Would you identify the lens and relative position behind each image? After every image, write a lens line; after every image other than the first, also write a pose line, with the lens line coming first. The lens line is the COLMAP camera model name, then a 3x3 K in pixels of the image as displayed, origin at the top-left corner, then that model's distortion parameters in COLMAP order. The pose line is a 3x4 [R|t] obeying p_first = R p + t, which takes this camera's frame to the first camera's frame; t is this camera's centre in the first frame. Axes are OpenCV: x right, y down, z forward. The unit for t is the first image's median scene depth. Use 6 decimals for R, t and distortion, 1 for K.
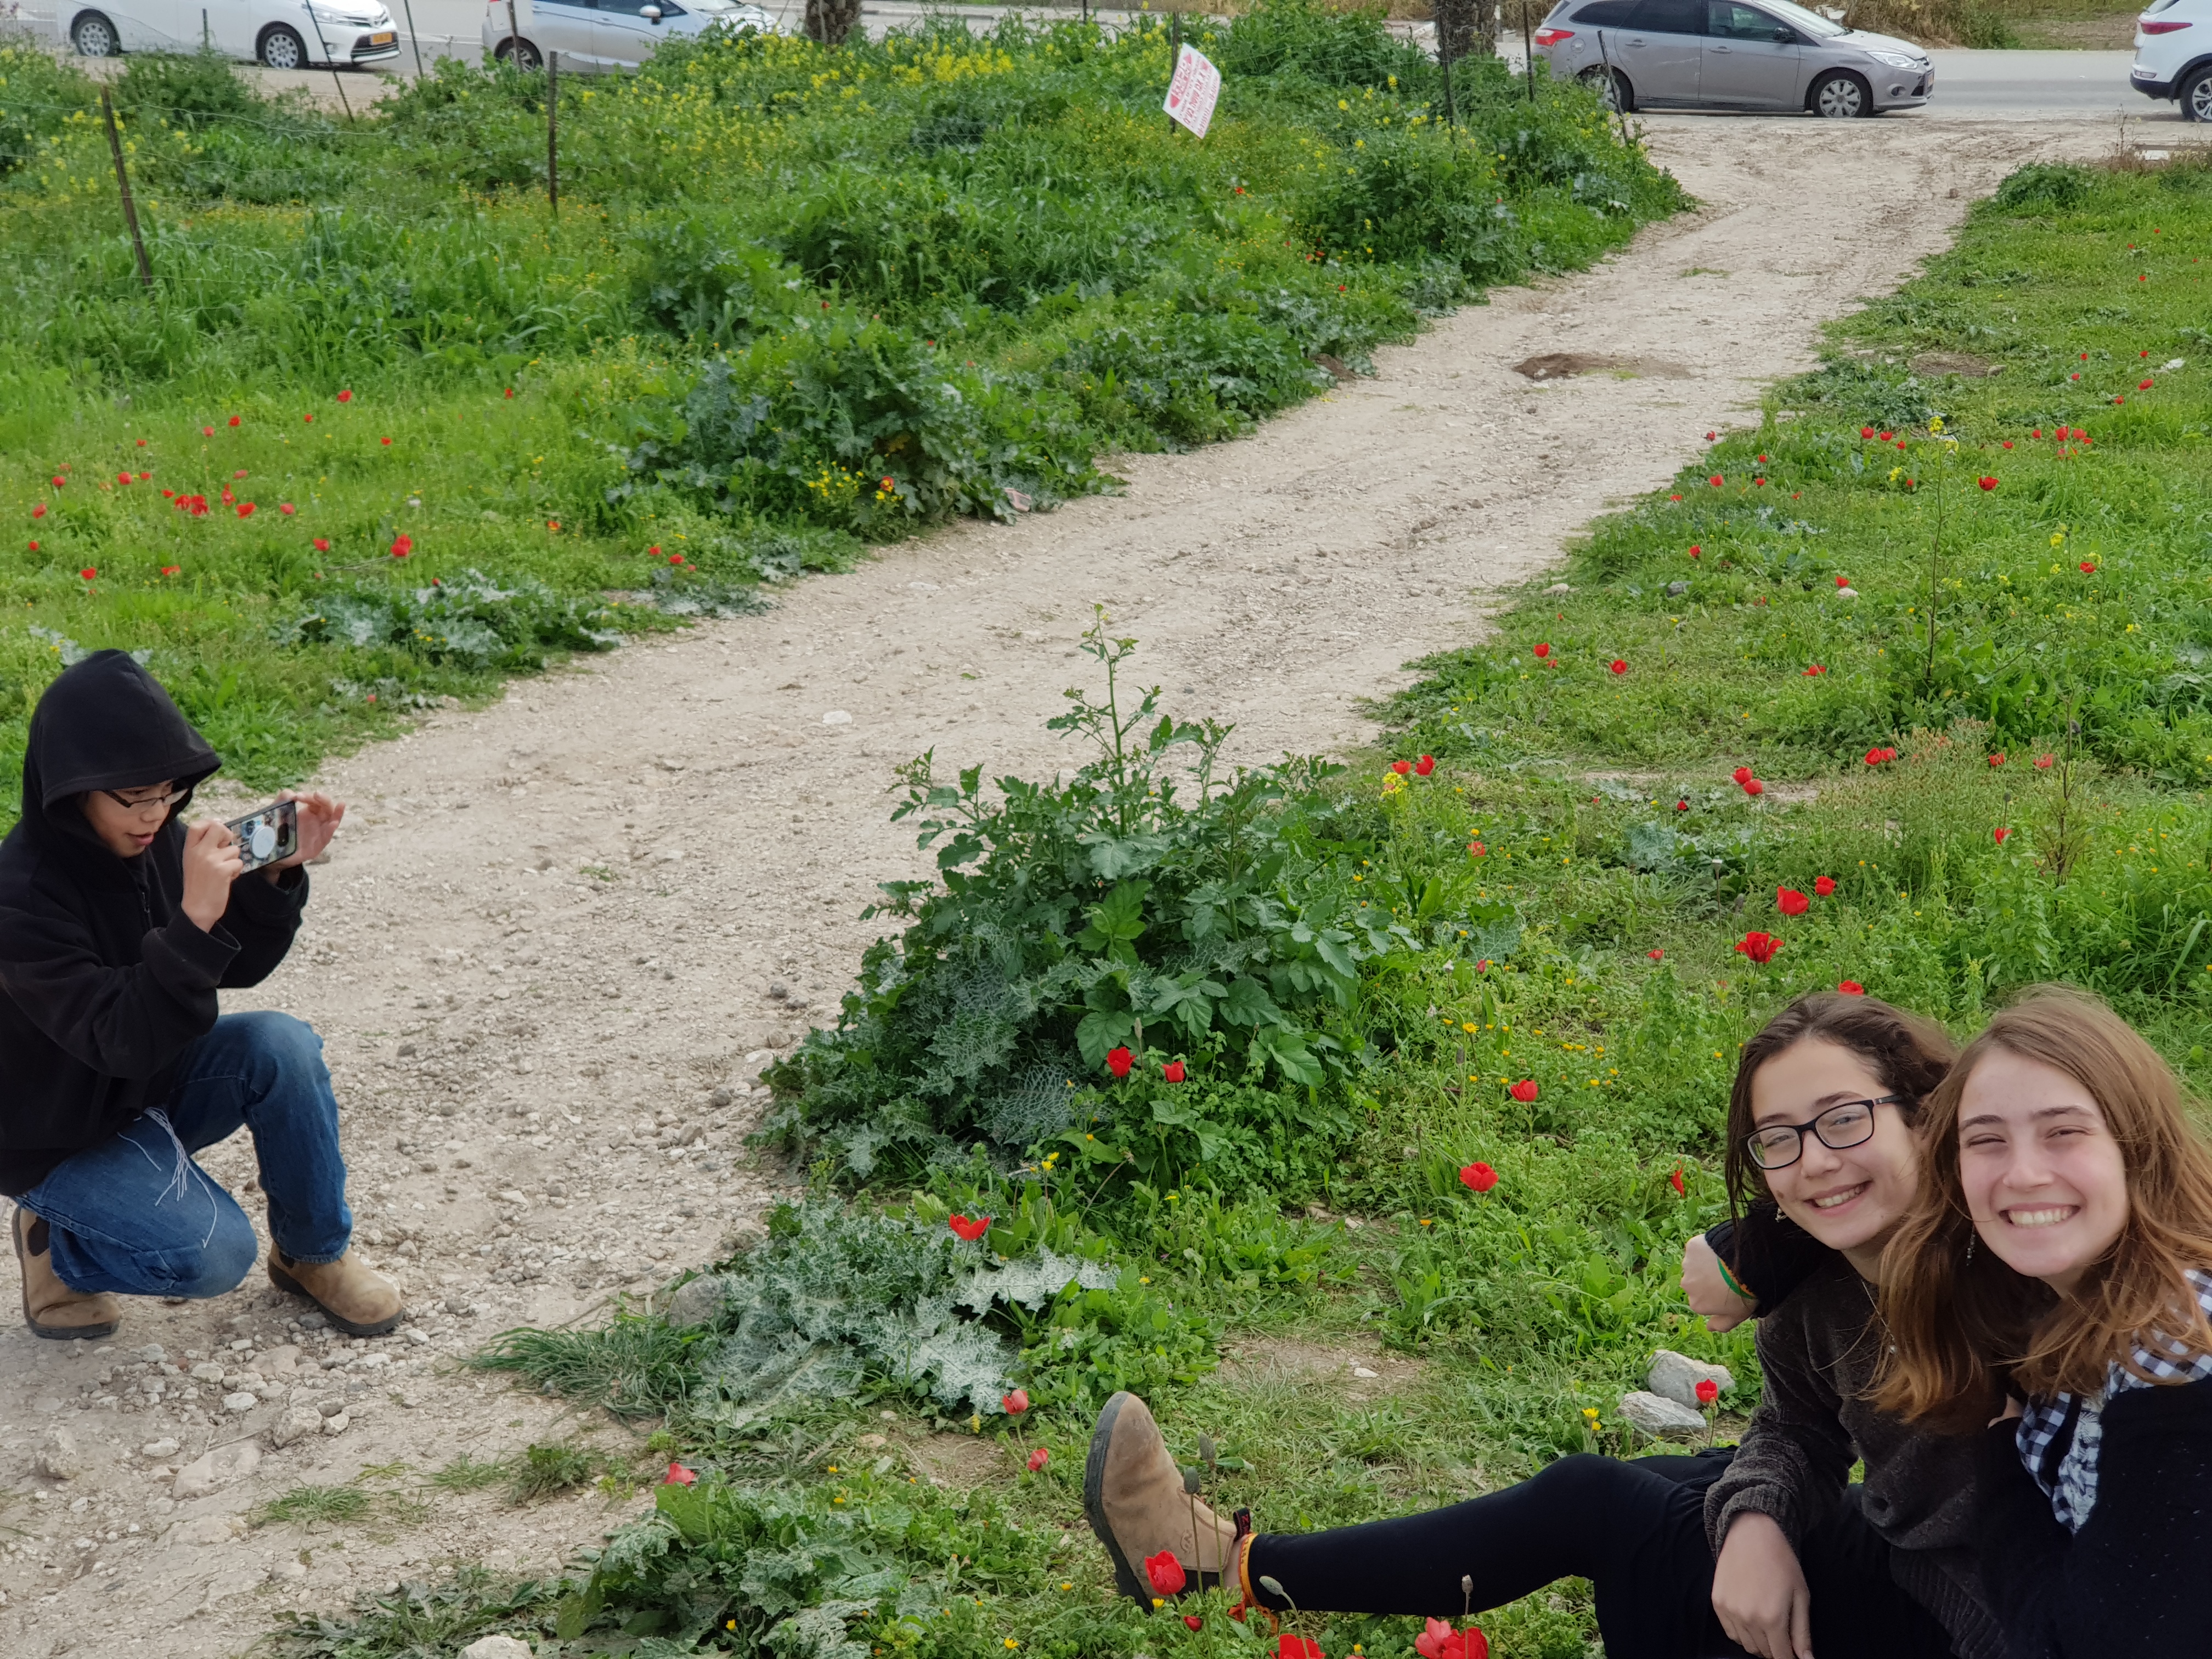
lens RADIAL K [[3292.7, 0, 1114.2], [0, 3292.7, 862.5], [0, 0, 1]] dist [0.099508, -0.186938]
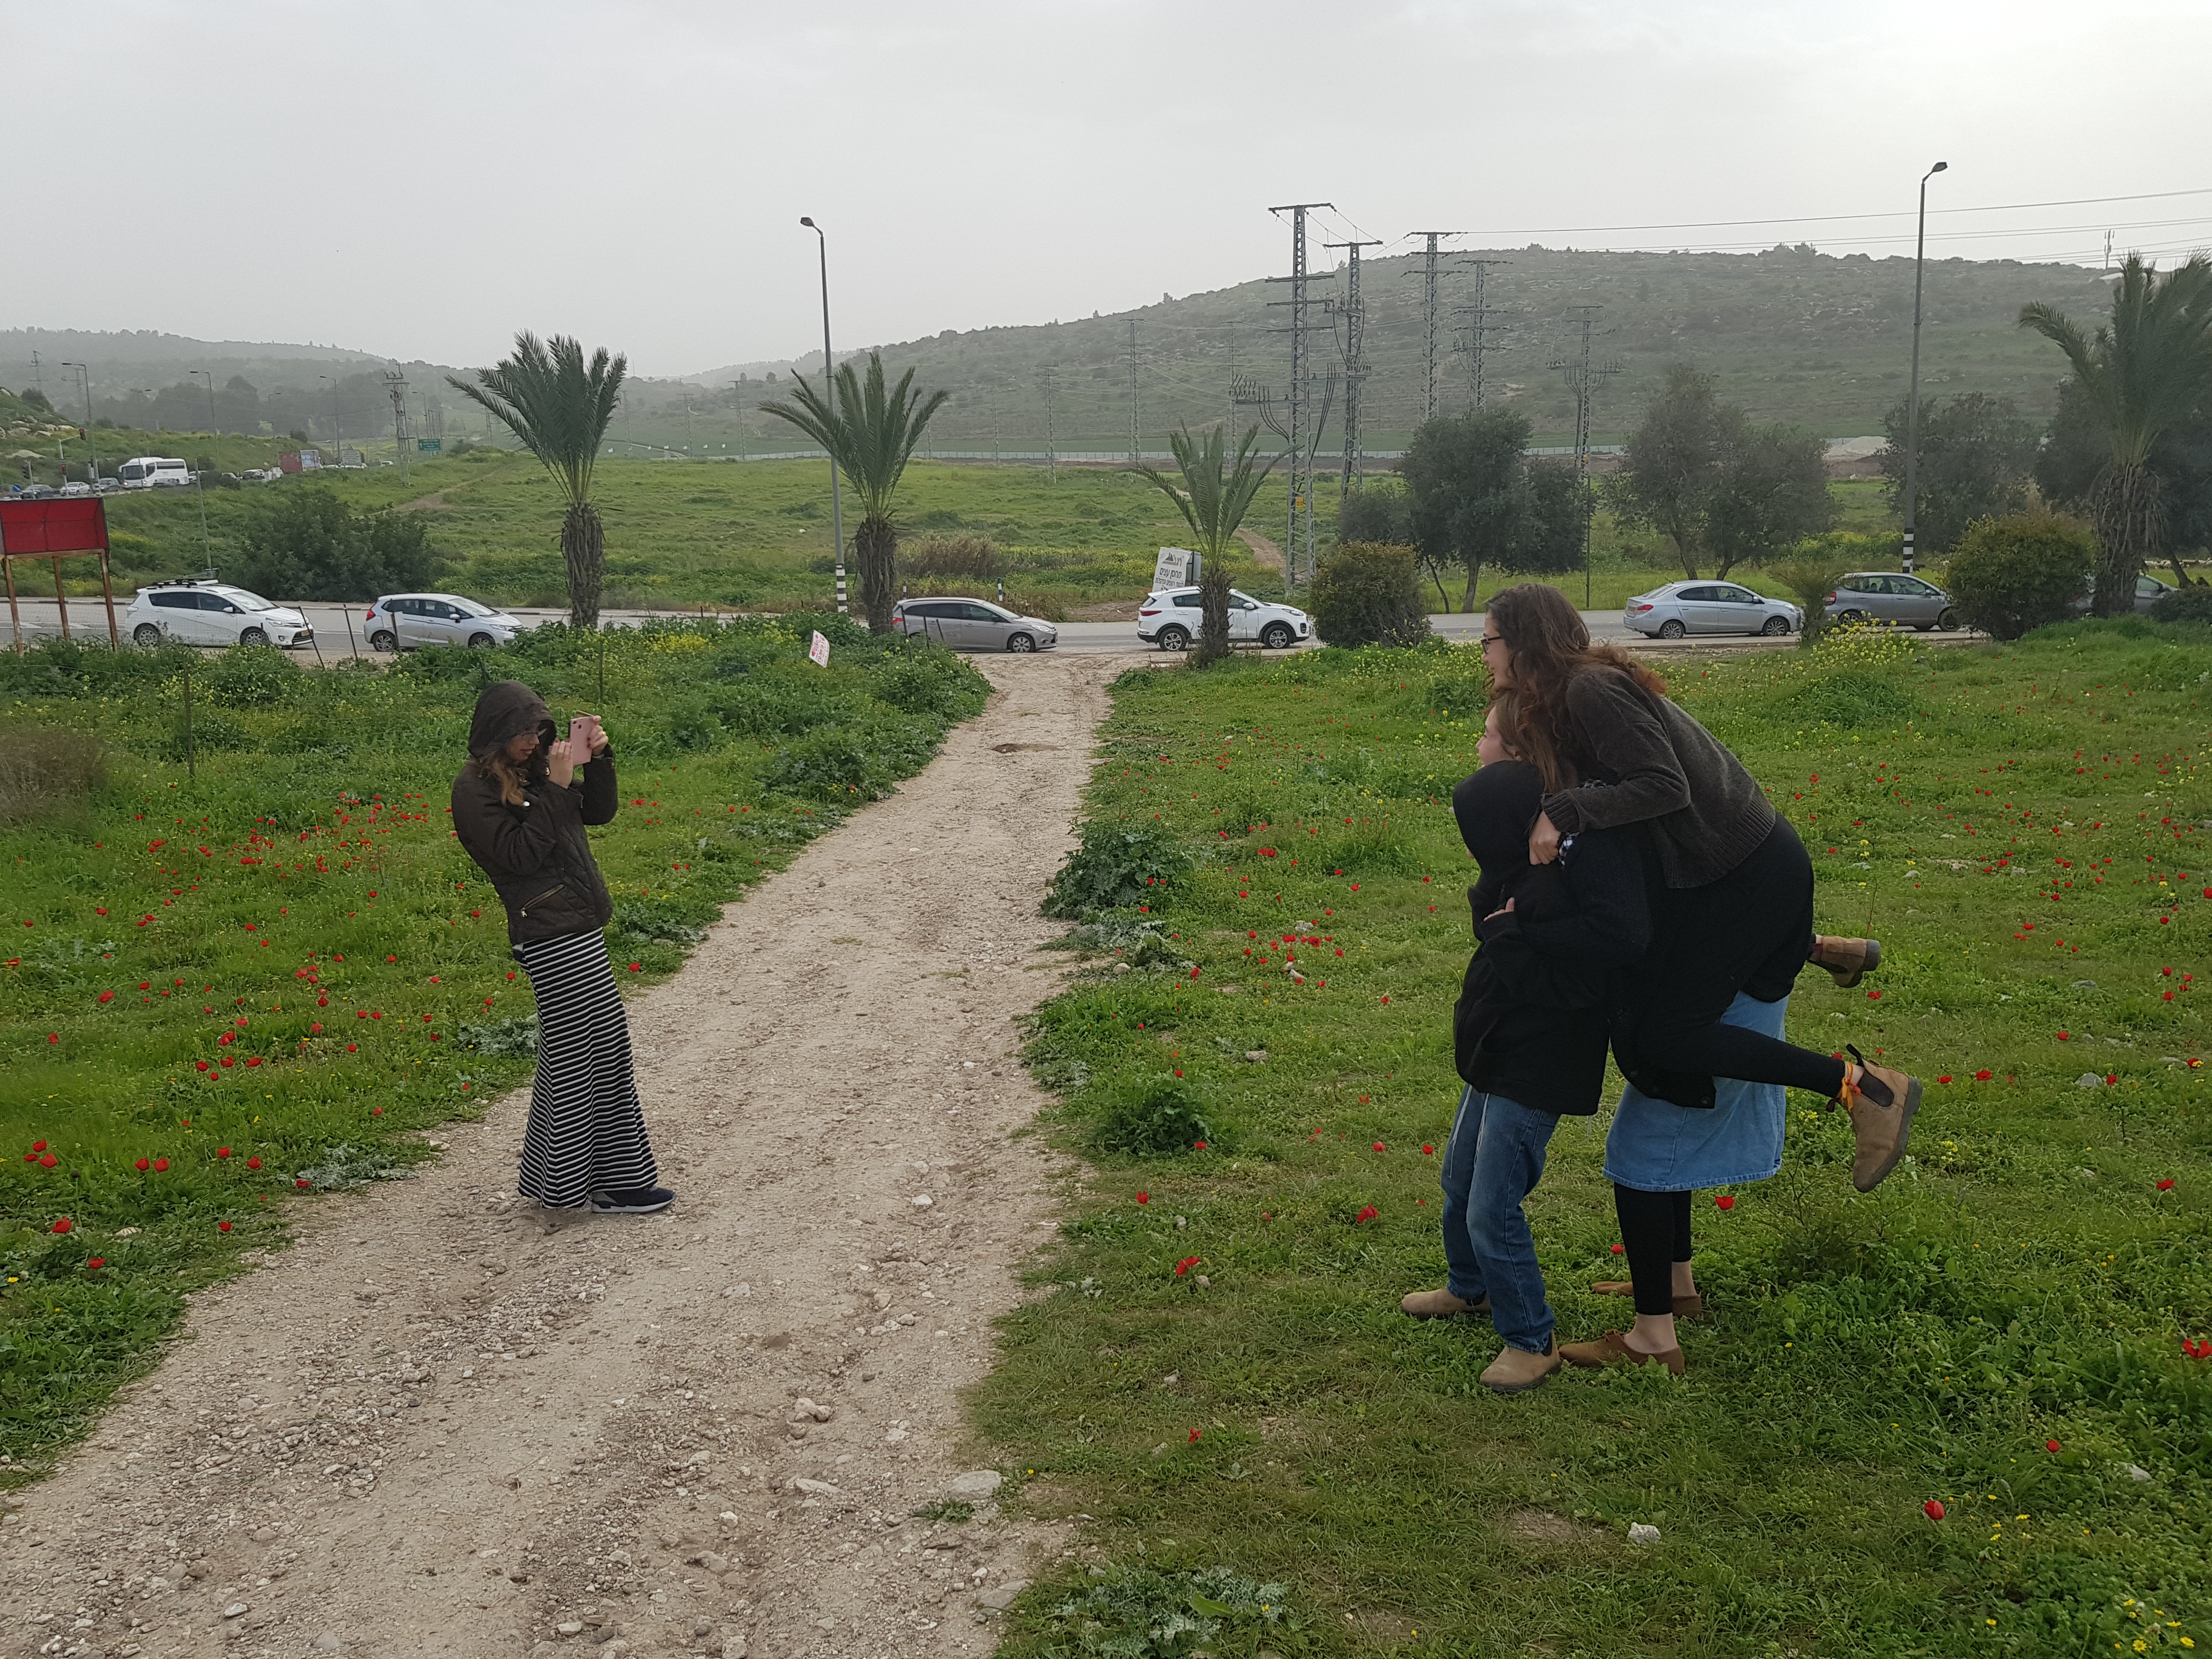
lens RADIAL K [[1701.1, 0, 1080.0], [0, 1701.1, 817.4], [0, 0, 1]] dist [0.086722, -0.150002]
pose [[0.956987, -0.055759, 0.284723, -0.330743], [0.090970, 0.989538, -0.111974, 0.102200], [-0.275501, 0.133059, 0.952048, -0.496124]]
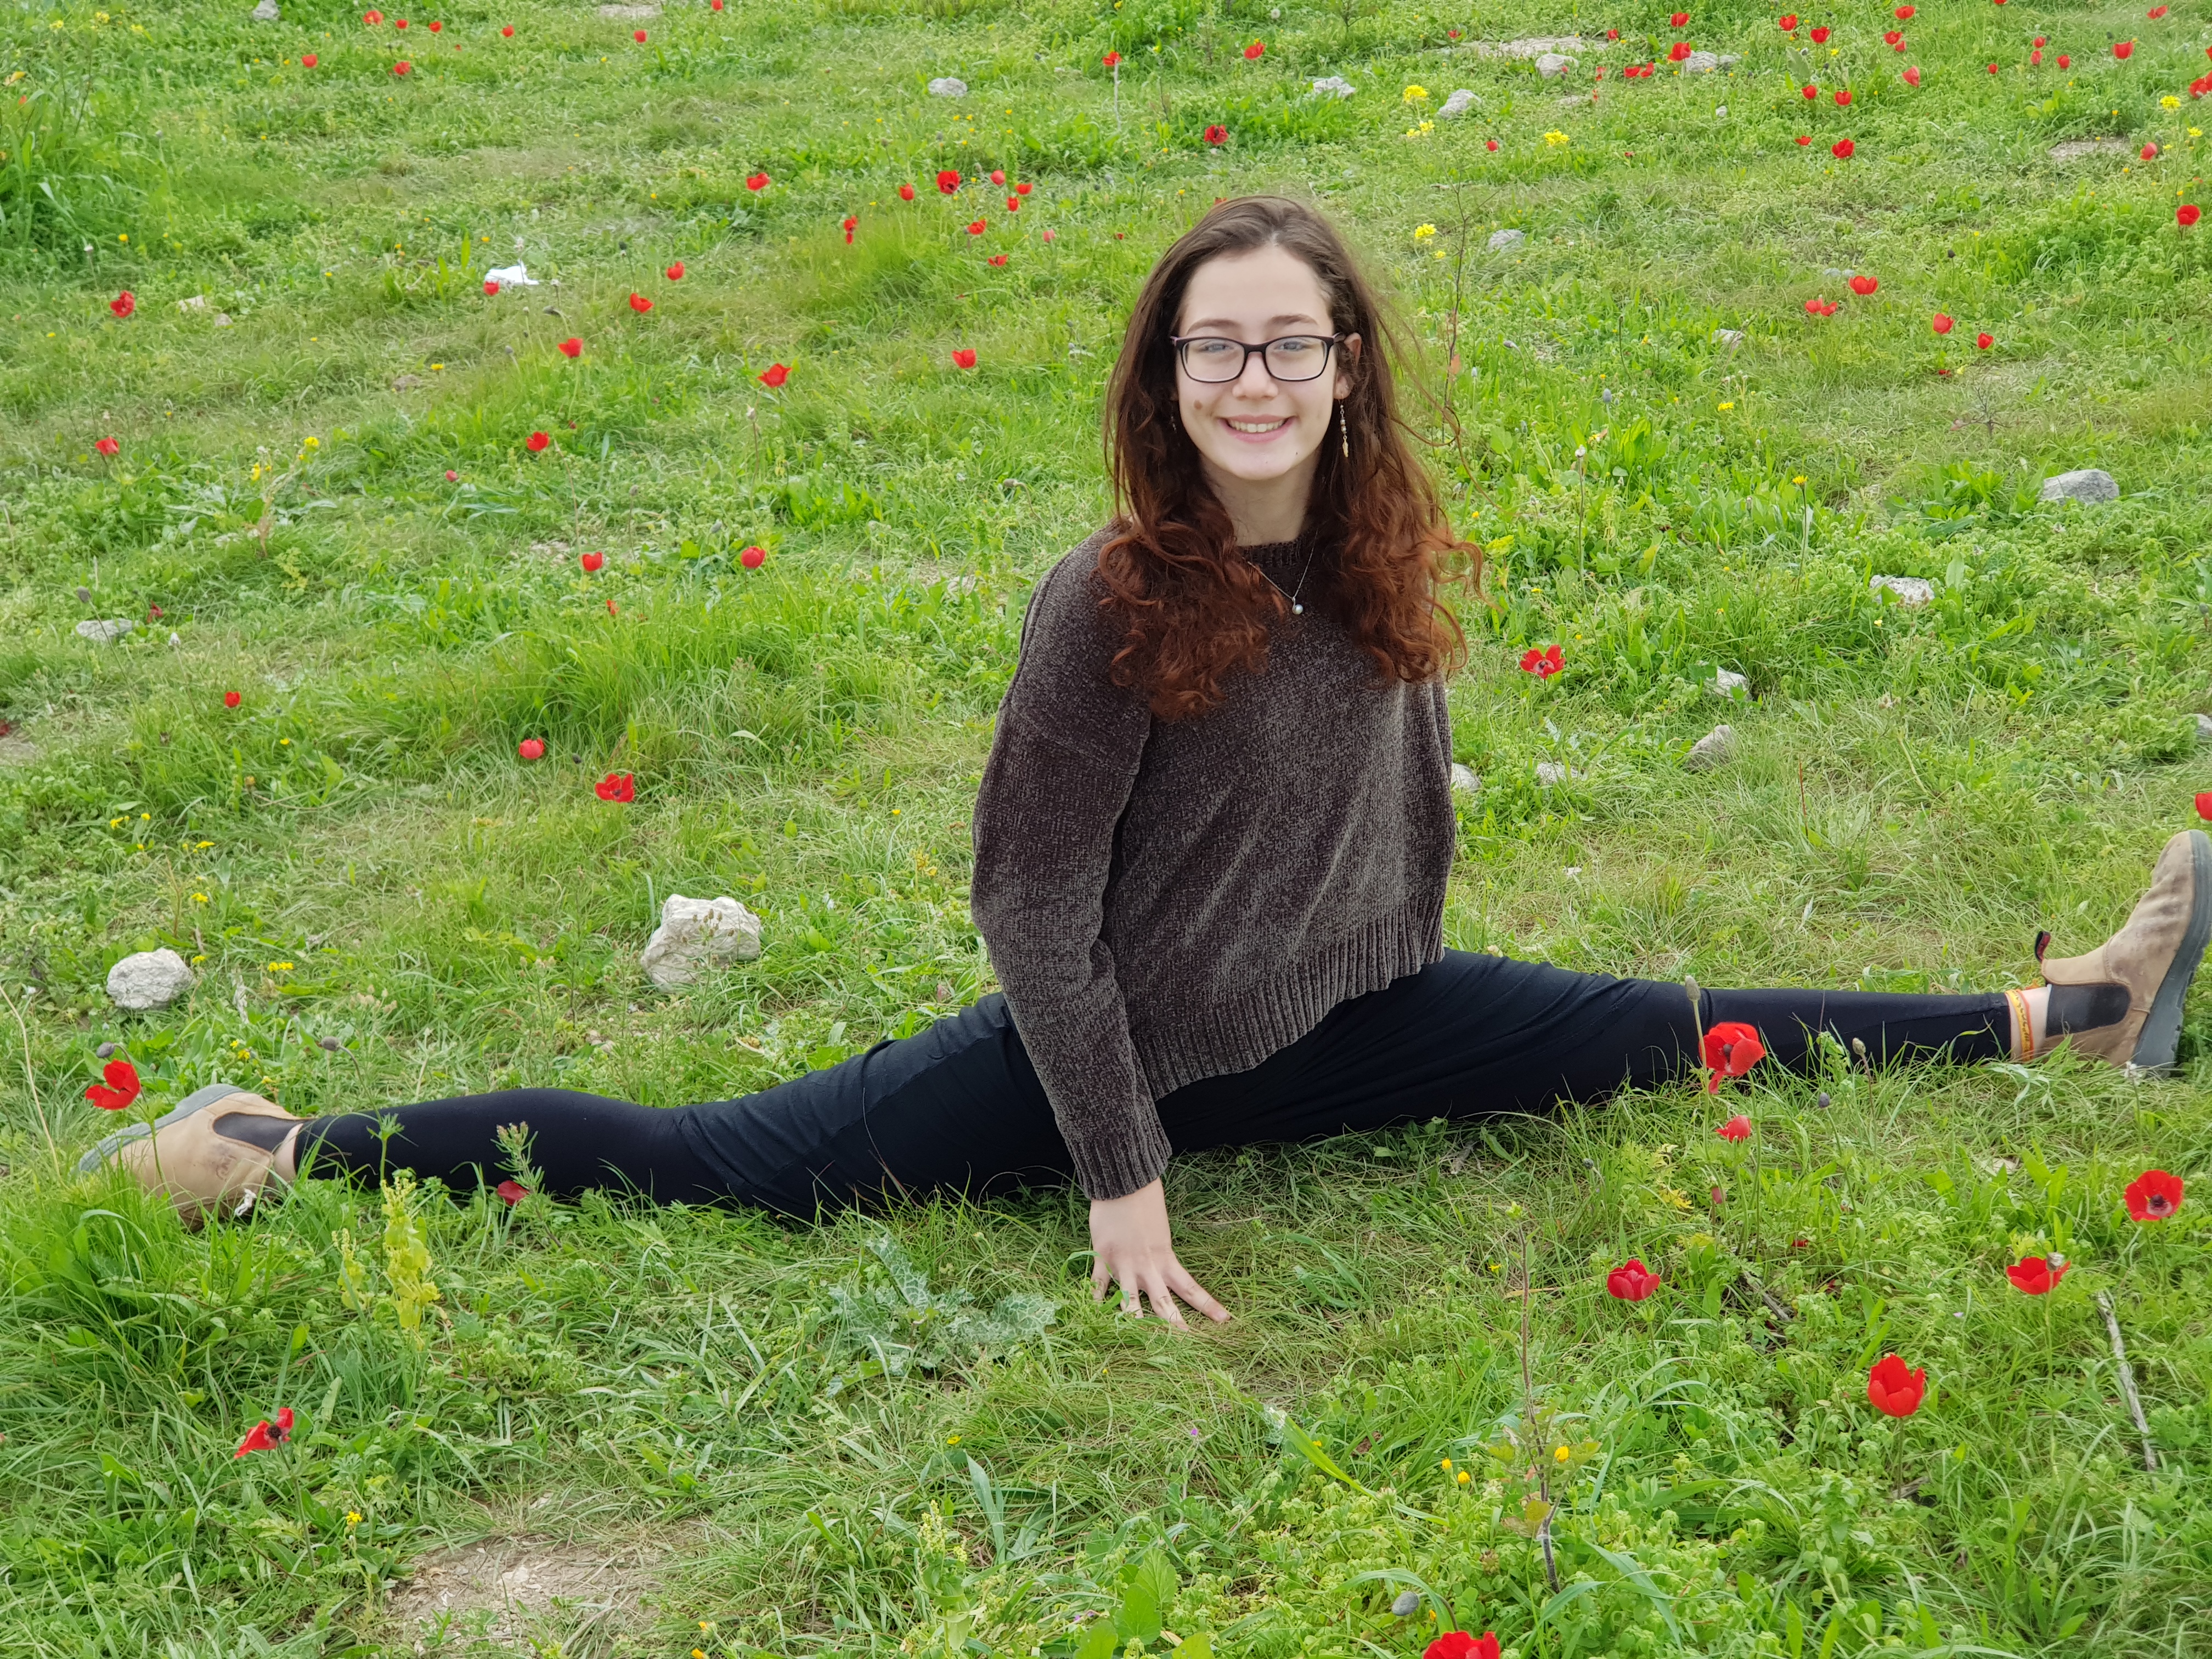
lens RADIAL K [[3292.7, 0, 1114.2], [0, 3292.7, 862.5], [0, 0, 1]] dist [0.099508, -0.186938]
pose [[0.758115, -0.304249, 0.576797, -0.081872], [0.217976, 0.951846, 0.215582, 0.046683], [-0.614612, -0.037708, 0.787928, -0.165036]]
